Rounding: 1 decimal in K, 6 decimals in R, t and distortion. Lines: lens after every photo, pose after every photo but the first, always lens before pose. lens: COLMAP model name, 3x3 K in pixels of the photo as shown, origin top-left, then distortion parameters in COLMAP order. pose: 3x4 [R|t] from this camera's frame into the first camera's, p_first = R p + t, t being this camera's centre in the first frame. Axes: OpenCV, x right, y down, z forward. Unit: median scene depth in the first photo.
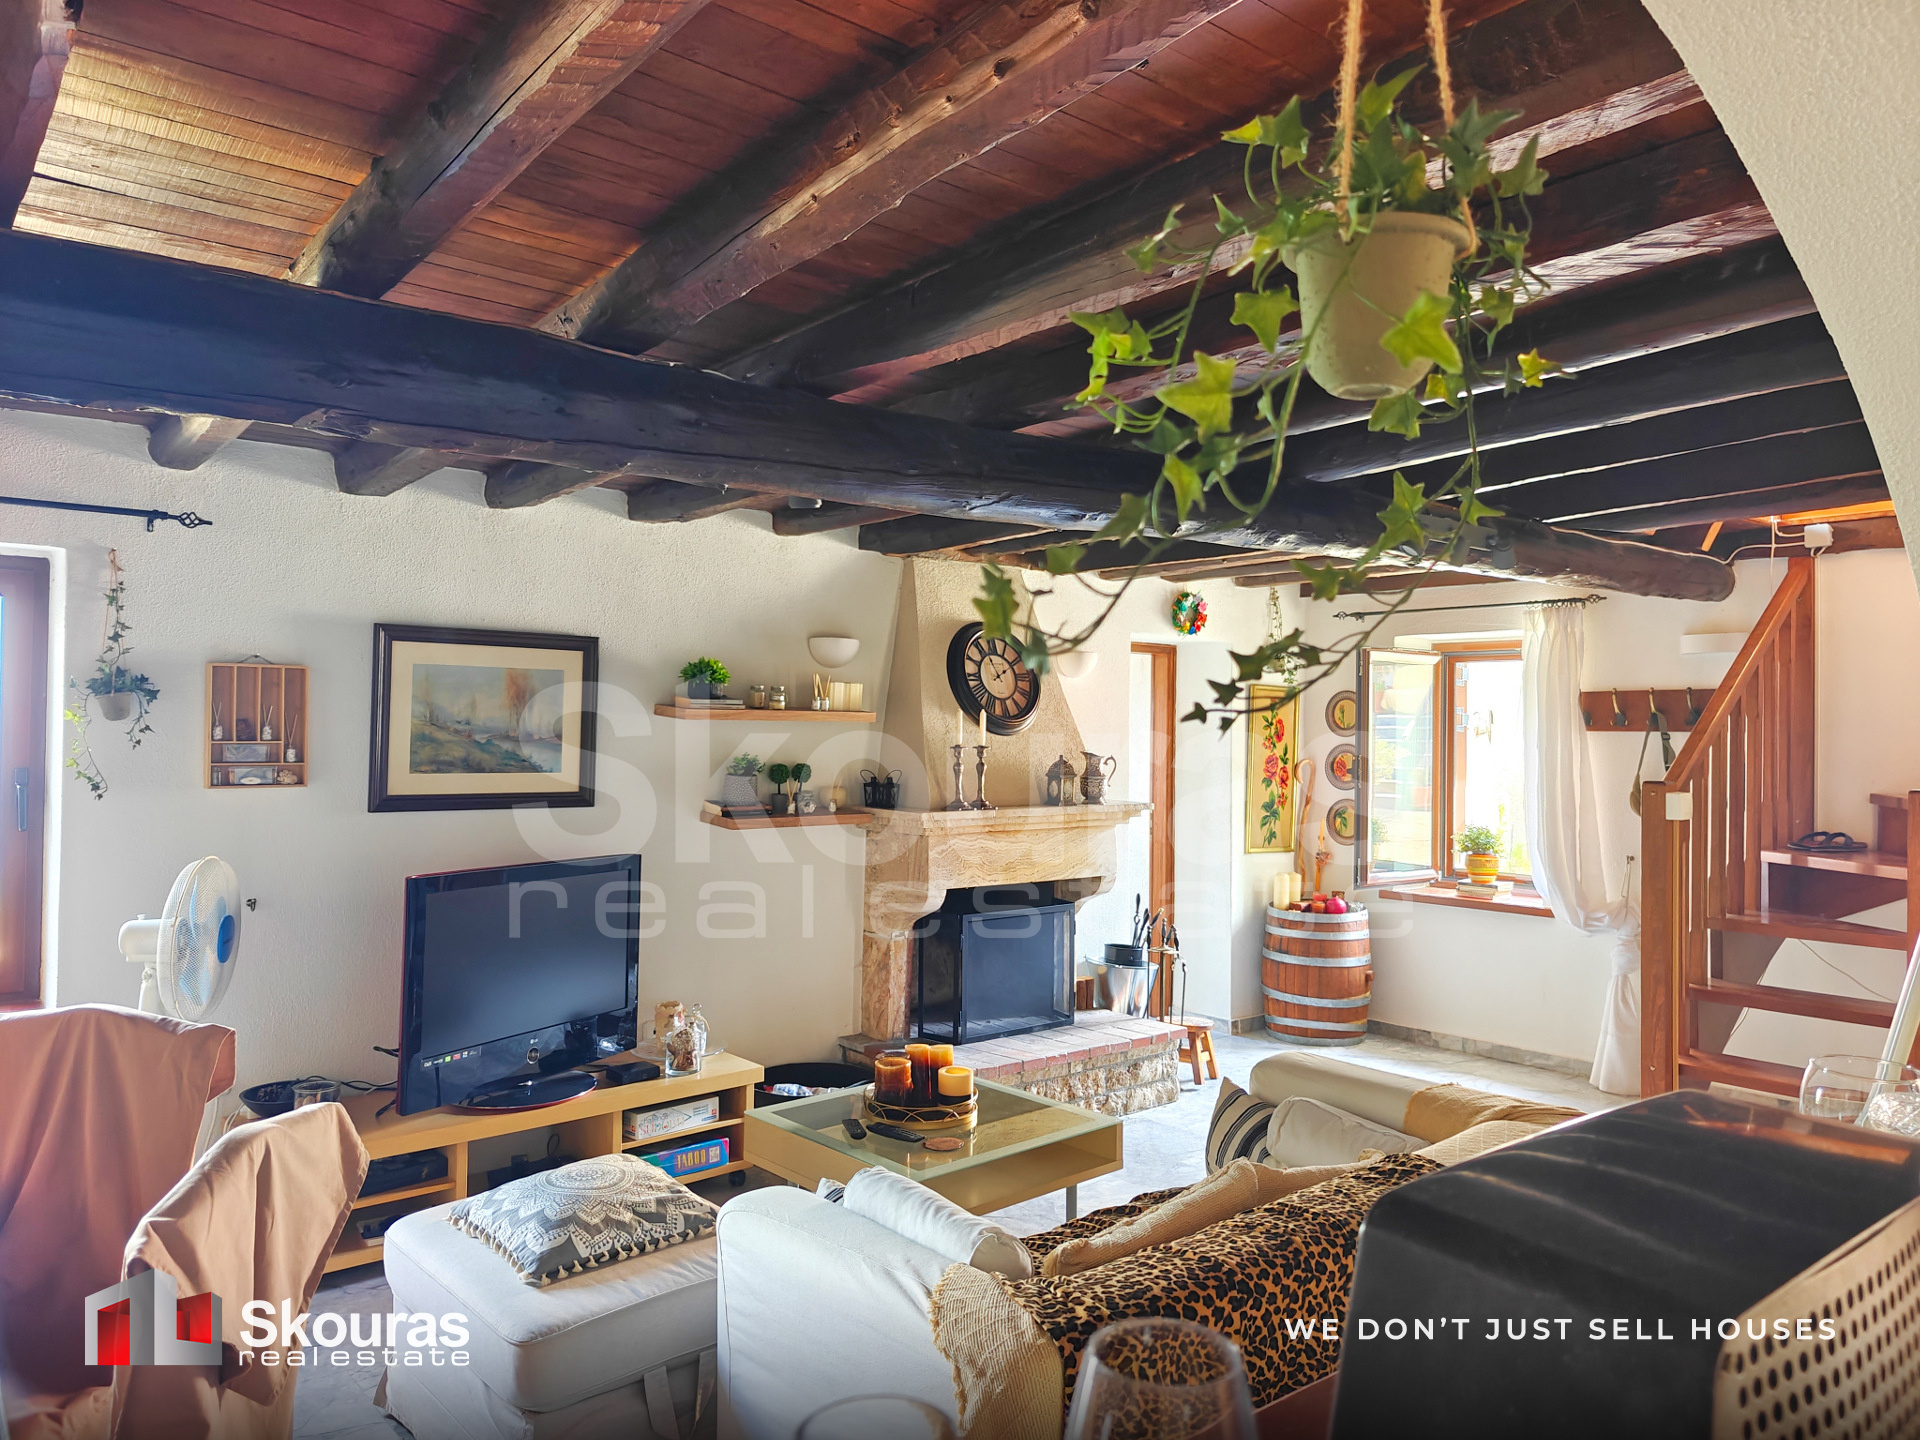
lens RADIAL K [[1297.9, 0, 971.0], [0, 1297.9, 710.0], [0, 0, 1]] dist [0.049482, -0.049978]
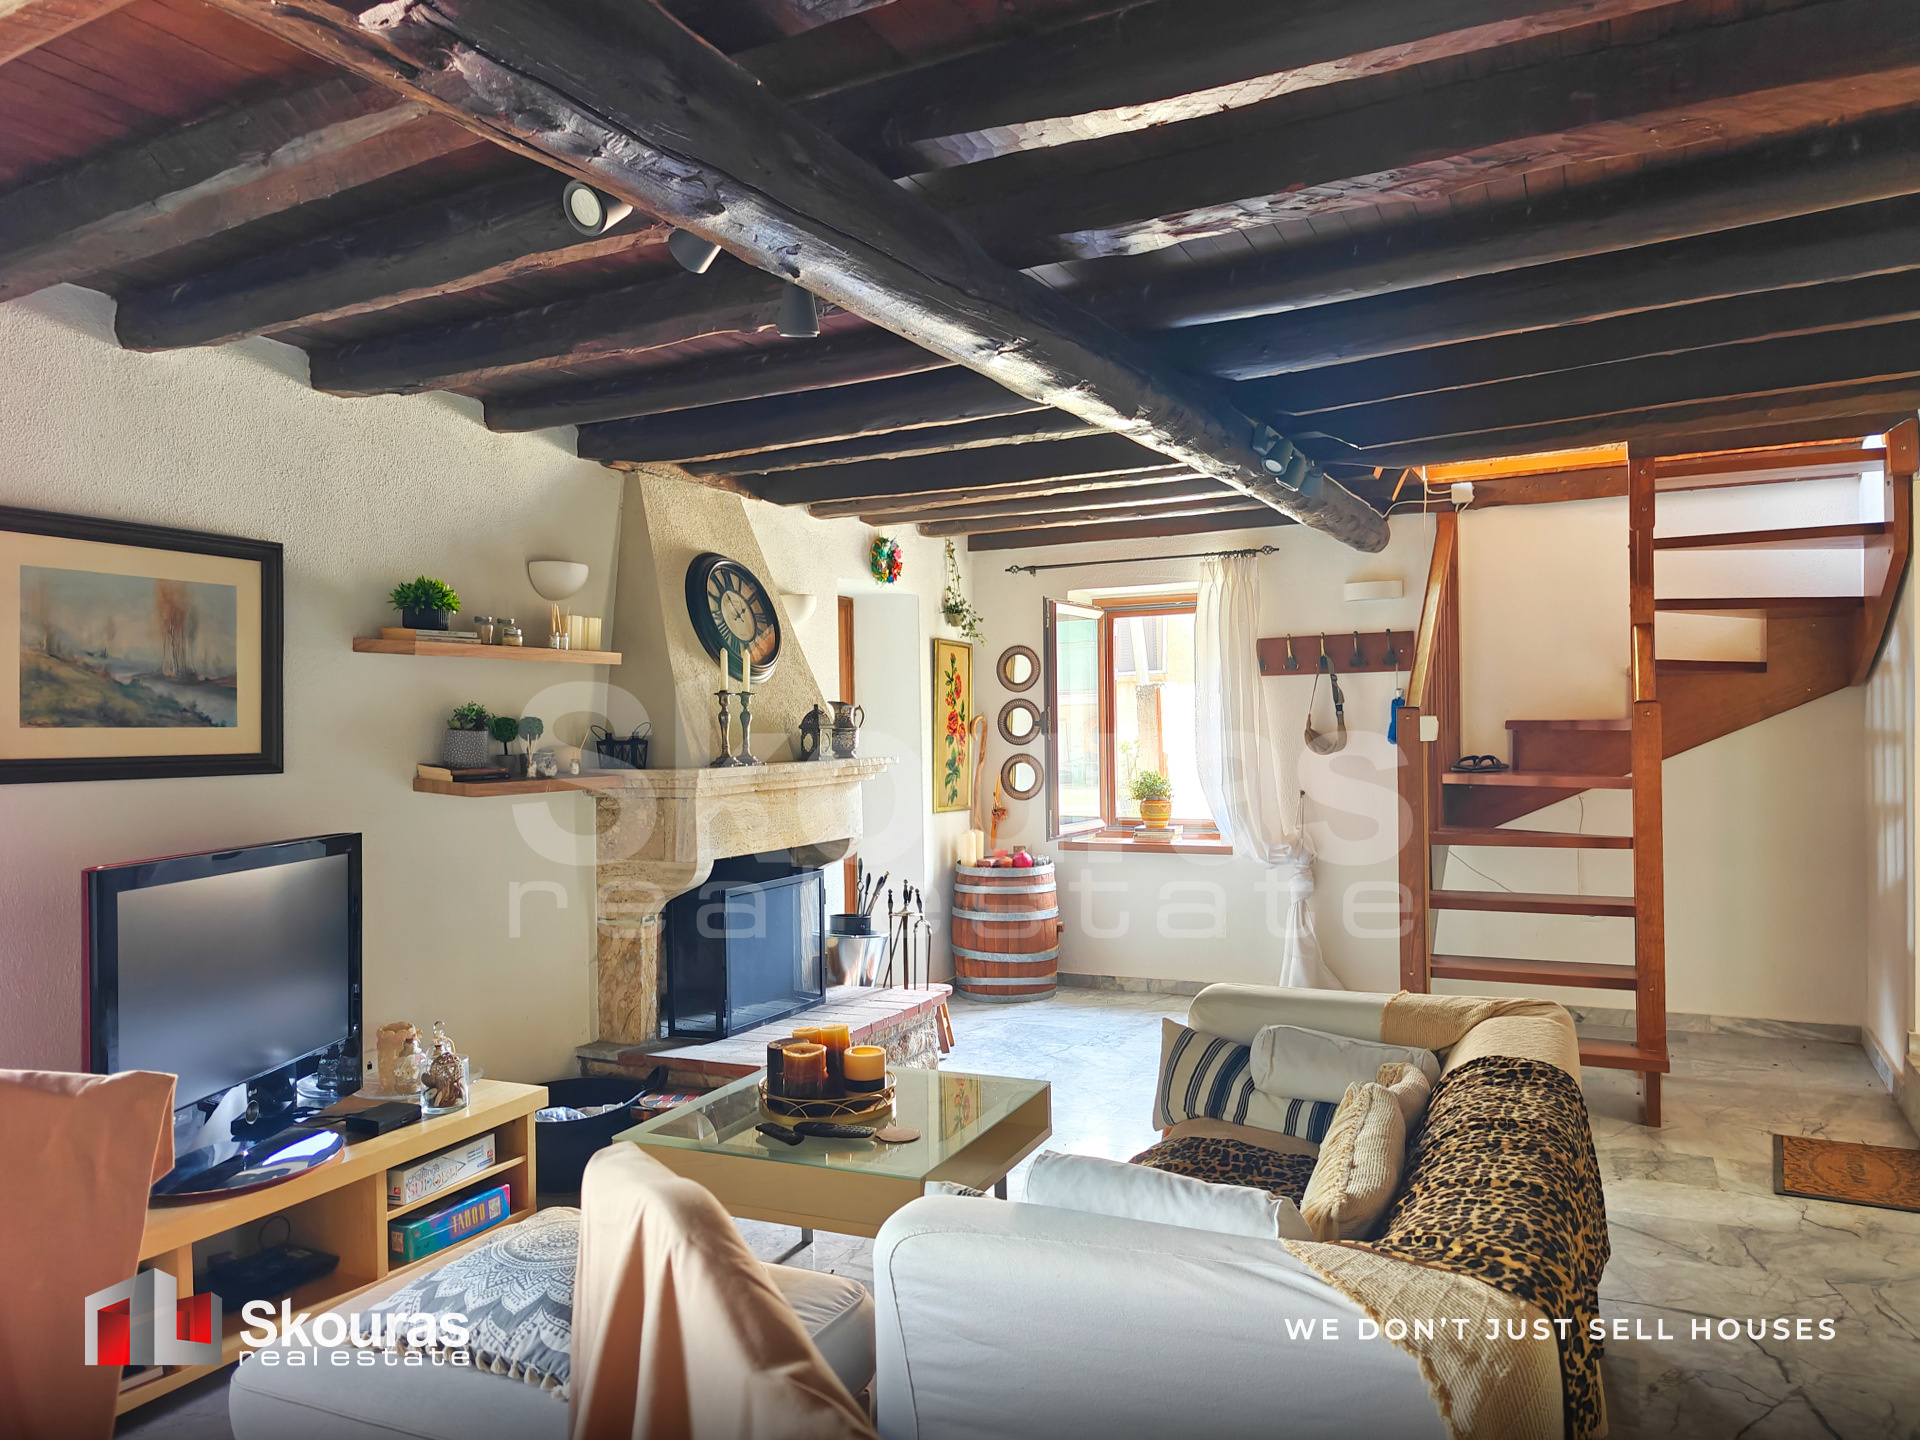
lens RADIAL K [[1307.9, 0, 956.2], [0, 1307.9, 733.1], [0, 0, 1]] dist [0.048419, -0.046833]
pose [[0.915859, -0.029168, 0.400438, -0.242595], [0.021413, 0.999487, 0.023829, 0.042495], [-0.400928, -0.013249, 0.916014, 0.164320]]
